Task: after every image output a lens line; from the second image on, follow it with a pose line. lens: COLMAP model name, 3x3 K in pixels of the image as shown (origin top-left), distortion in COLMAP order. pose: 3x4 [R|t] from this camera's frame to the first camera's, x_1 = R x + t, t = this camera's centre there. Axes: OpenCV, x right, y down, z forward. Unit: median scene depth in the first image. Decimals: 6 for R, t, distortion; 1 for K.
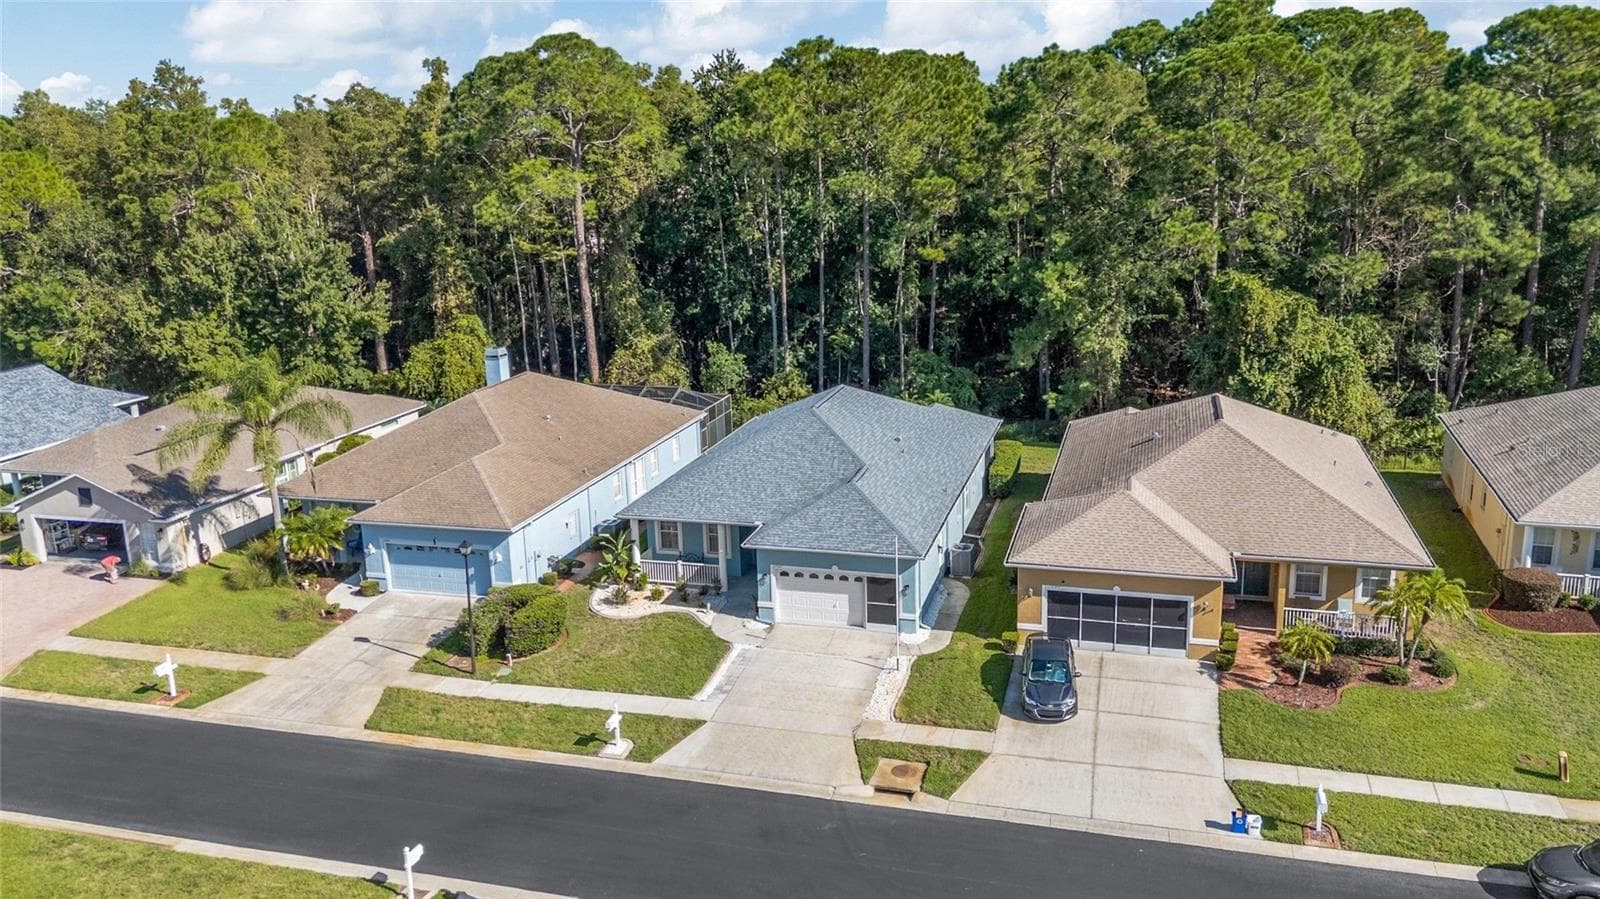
lens RADIAL K [[1228.0, 0, 800.0], [0, 1228.0, 449.5], [0, 0, 1]] dist [0.105302, -0.109837]
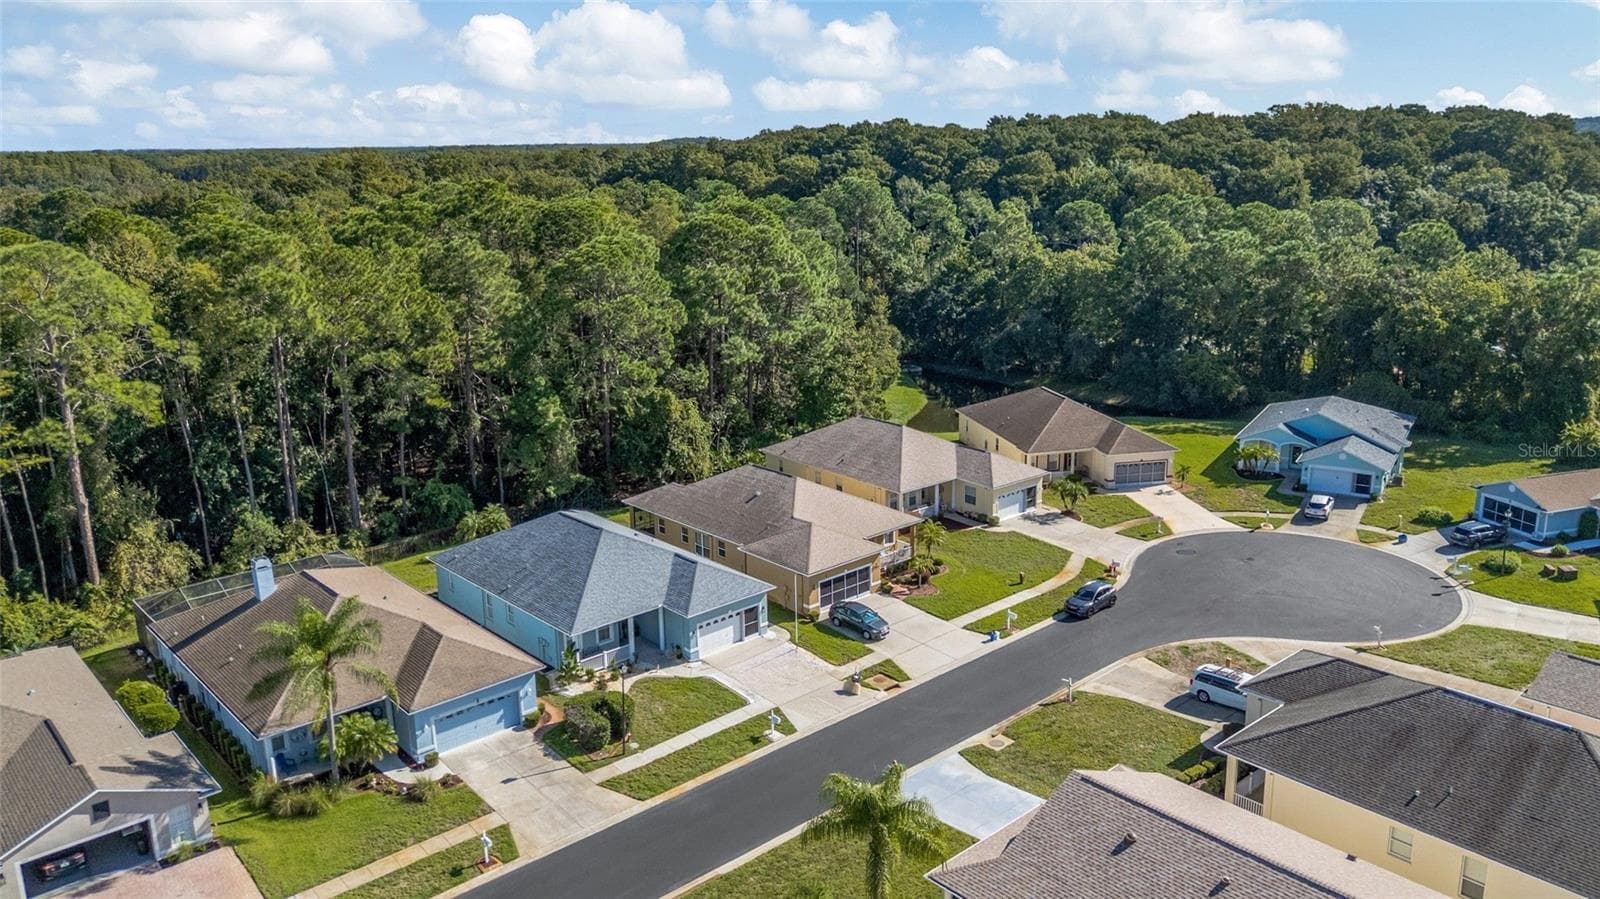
lens RADIAL K [[1228.0, 0, 800.0], [0, 1228.0, 449.5], [0, 0, 1]] dist [0.105302, -0.109837]
pose [[0.517310, -0.195621, 0.833140, -1.130855], [0.210202, 0.972746, 0.097882, -0.229946], [-0.829581, 0.124492, 0.544331, 0.001498]]
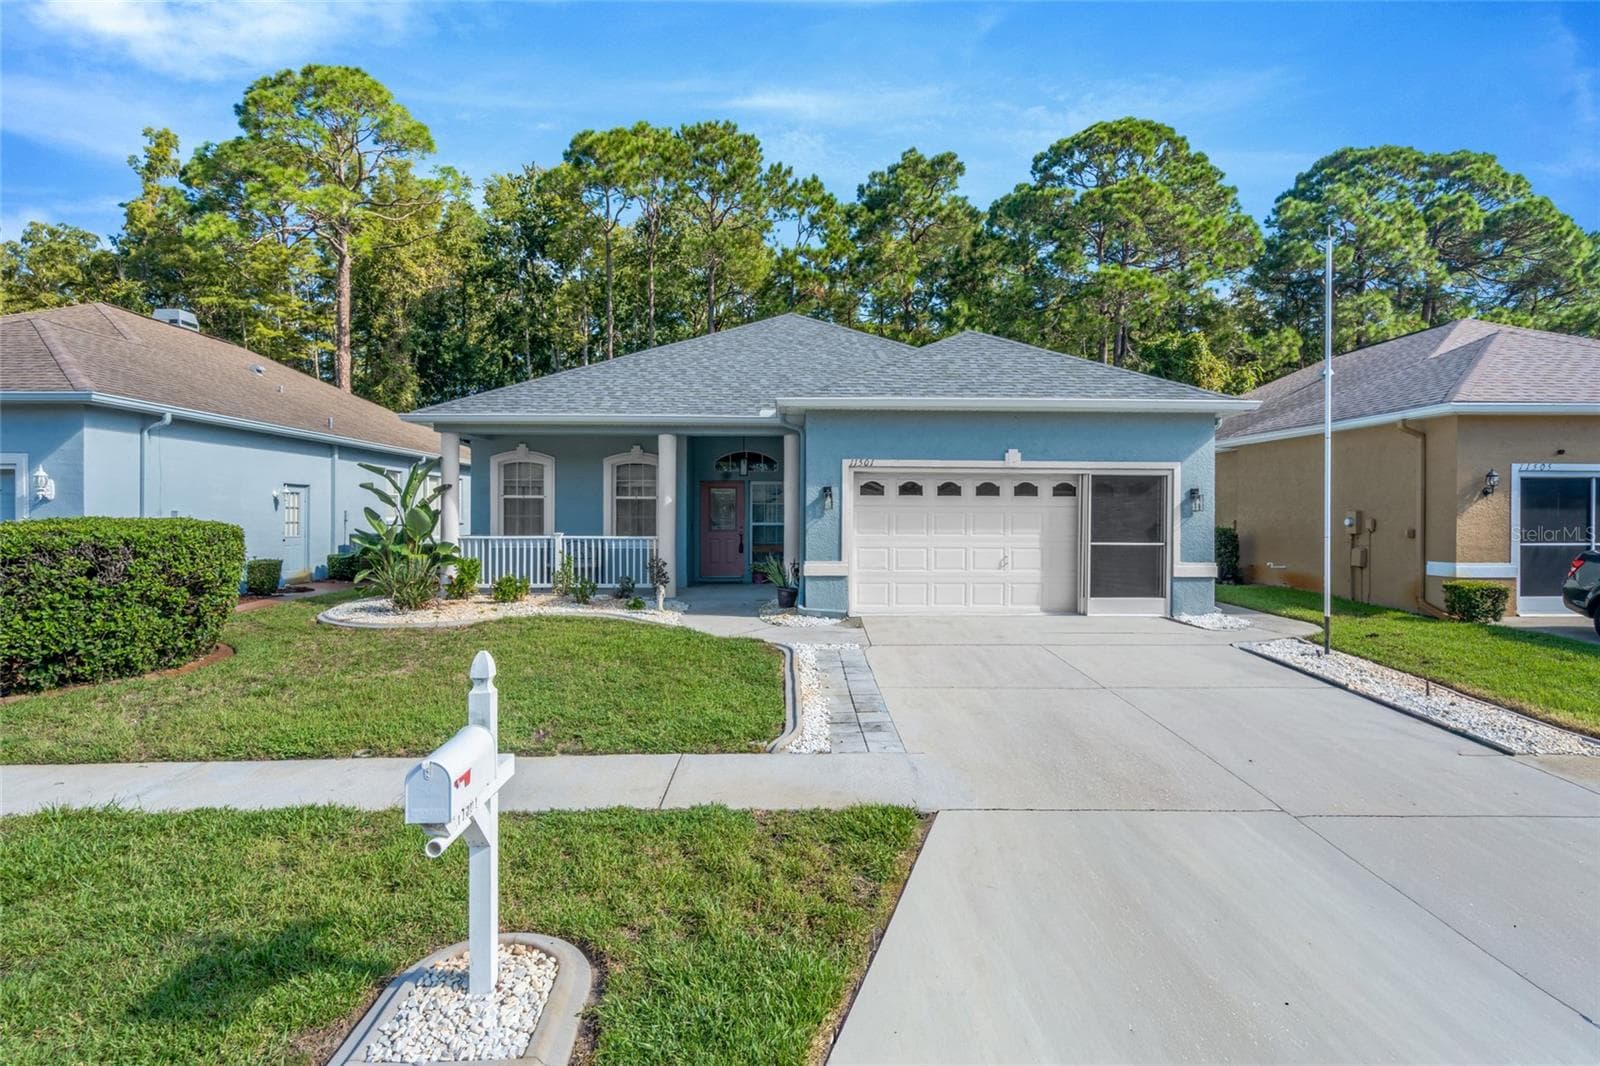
lens RADIAL K [[904.3, 0, 800.0], [0, 904.3, 533.0], [0, 0, 1]] dist [0.000280, 0.000004]
pose [[0.954518, 0.025907, 0.297025, -0.111345], [0.043583, 0.973394, -0.224957, 0.165523], [-0.294951, 0.227670, 0.927993, 0.684691]]
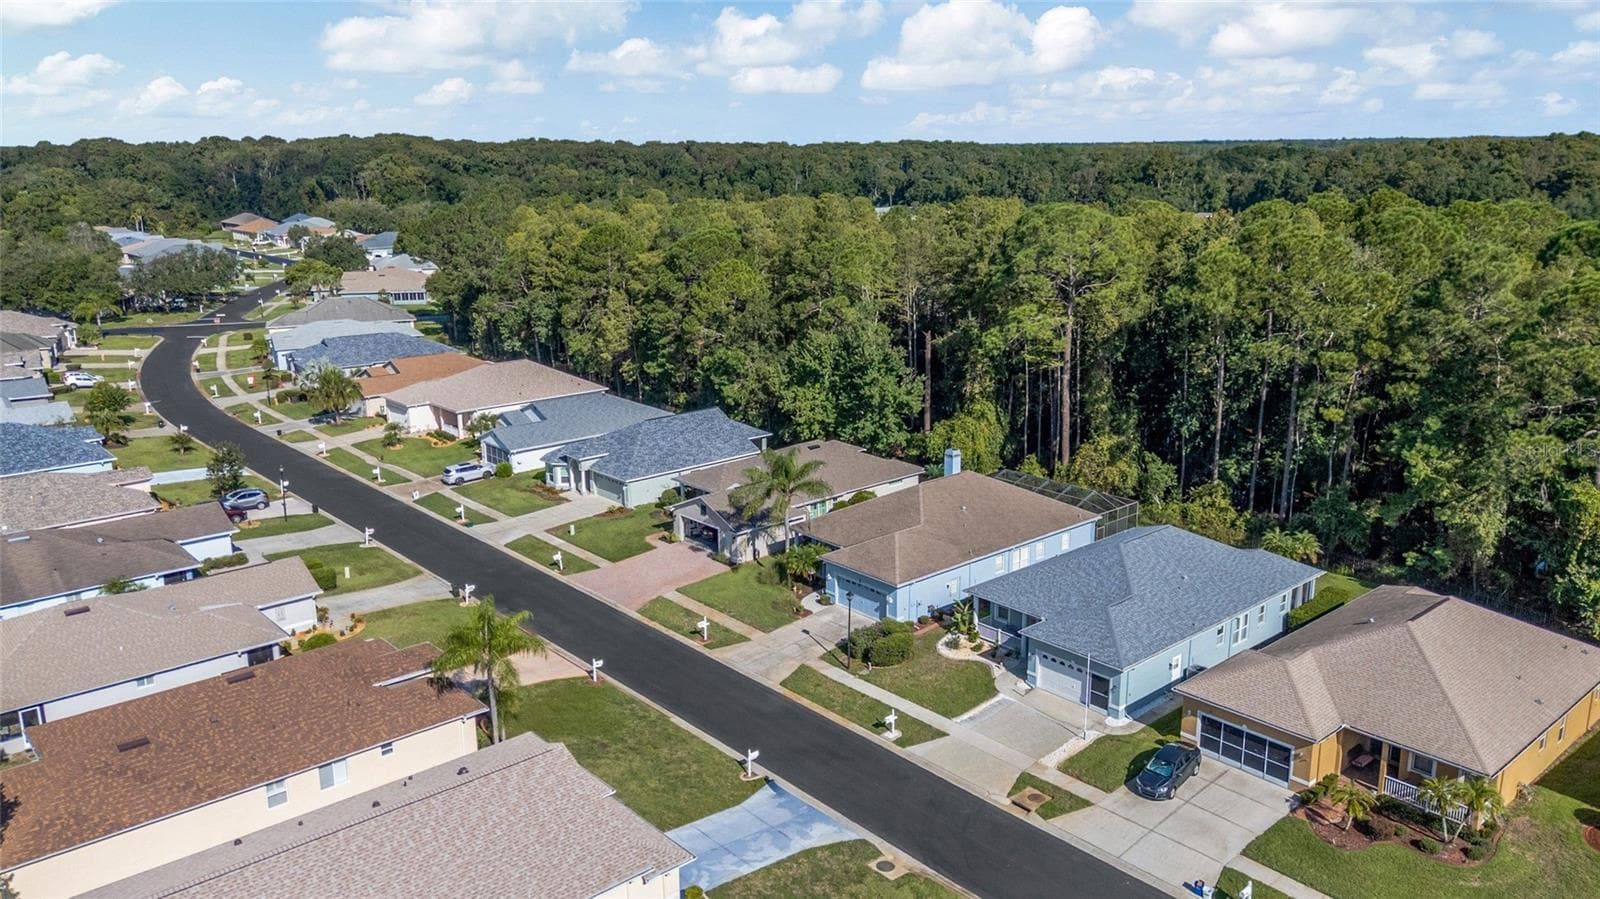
lens RADIAL K [[1228.0, 0, 800.0], [0, 1228.0, 449.5], [0, 0, 1]] dist [0.105302, -0.109837]
pose [[0.843298, 0.156683, -0.514100, 0.434969], [-0.146892, 0.987334, 0.059959, -0.179549], [0.516983, 0.024954, 0.855632, -0.416247]]
